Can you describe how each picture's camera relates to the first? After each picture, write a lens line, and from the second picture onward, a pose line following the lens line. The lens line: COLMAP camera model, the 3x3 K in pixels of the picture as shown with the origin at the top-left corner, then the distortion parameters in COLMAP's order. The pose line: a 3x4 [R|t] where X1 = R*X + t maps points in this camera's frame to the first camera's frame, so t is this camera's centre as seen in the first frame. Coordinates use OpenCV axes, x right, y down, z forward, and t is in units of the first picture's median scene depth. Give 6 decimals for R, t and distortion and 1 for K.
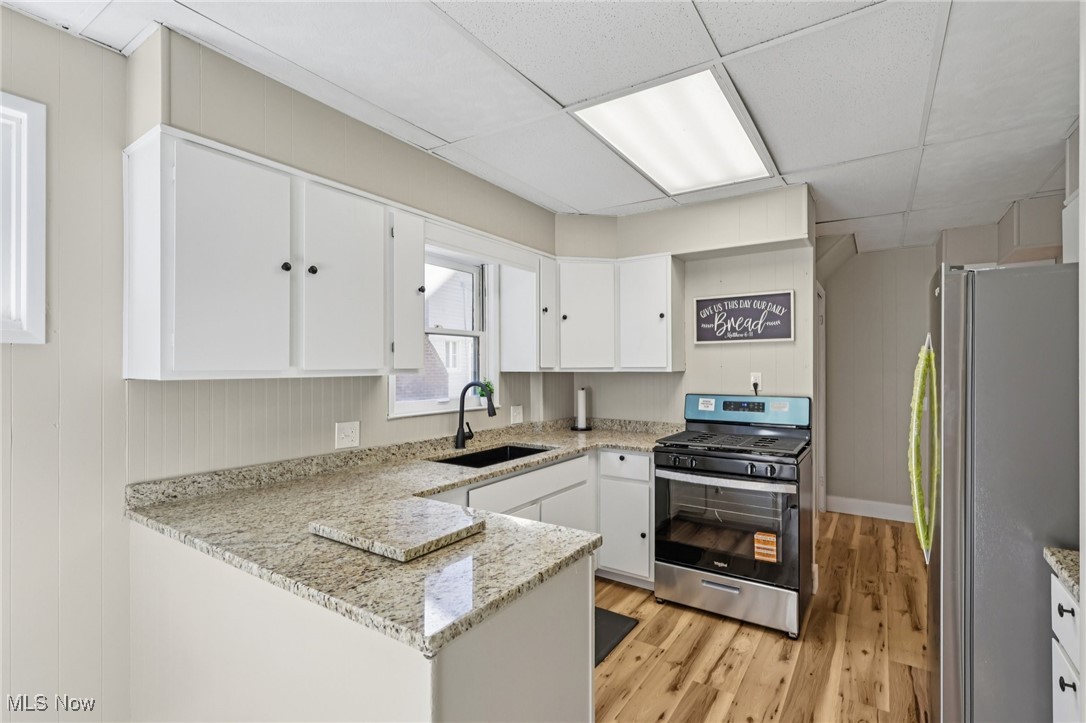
lens RADIAL K [[506.8, 0, 545.1], [0, 506.8, 374.3], [0, 0, 1]] dist [-0.000723, -0.000019]
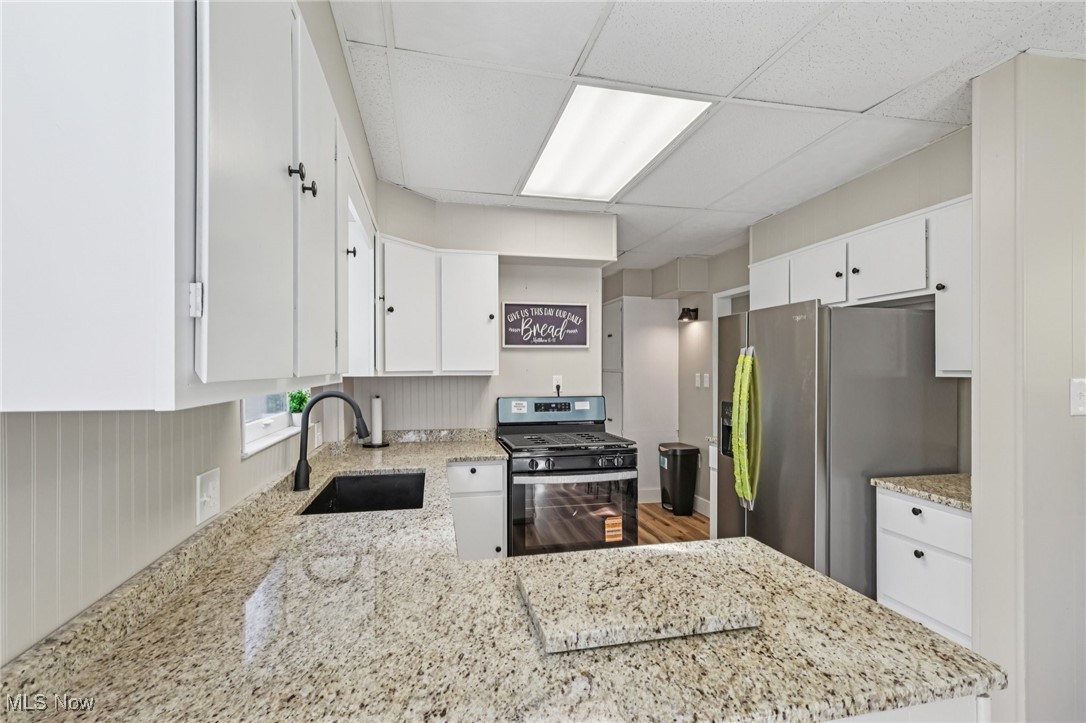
lens RADIAL K [[506.8, 0, 545.1], [0, 506.8, 374.3], [0, 0, 1]] dist [-0.000723, -0.000019]
pose [[0.683509, -0.004977, 0.729925, -0.405415], [0.011042, 0.999933, -0.003521, -0.002410], [-0.729859, 0.010466, 0.683518, 0.275386]]
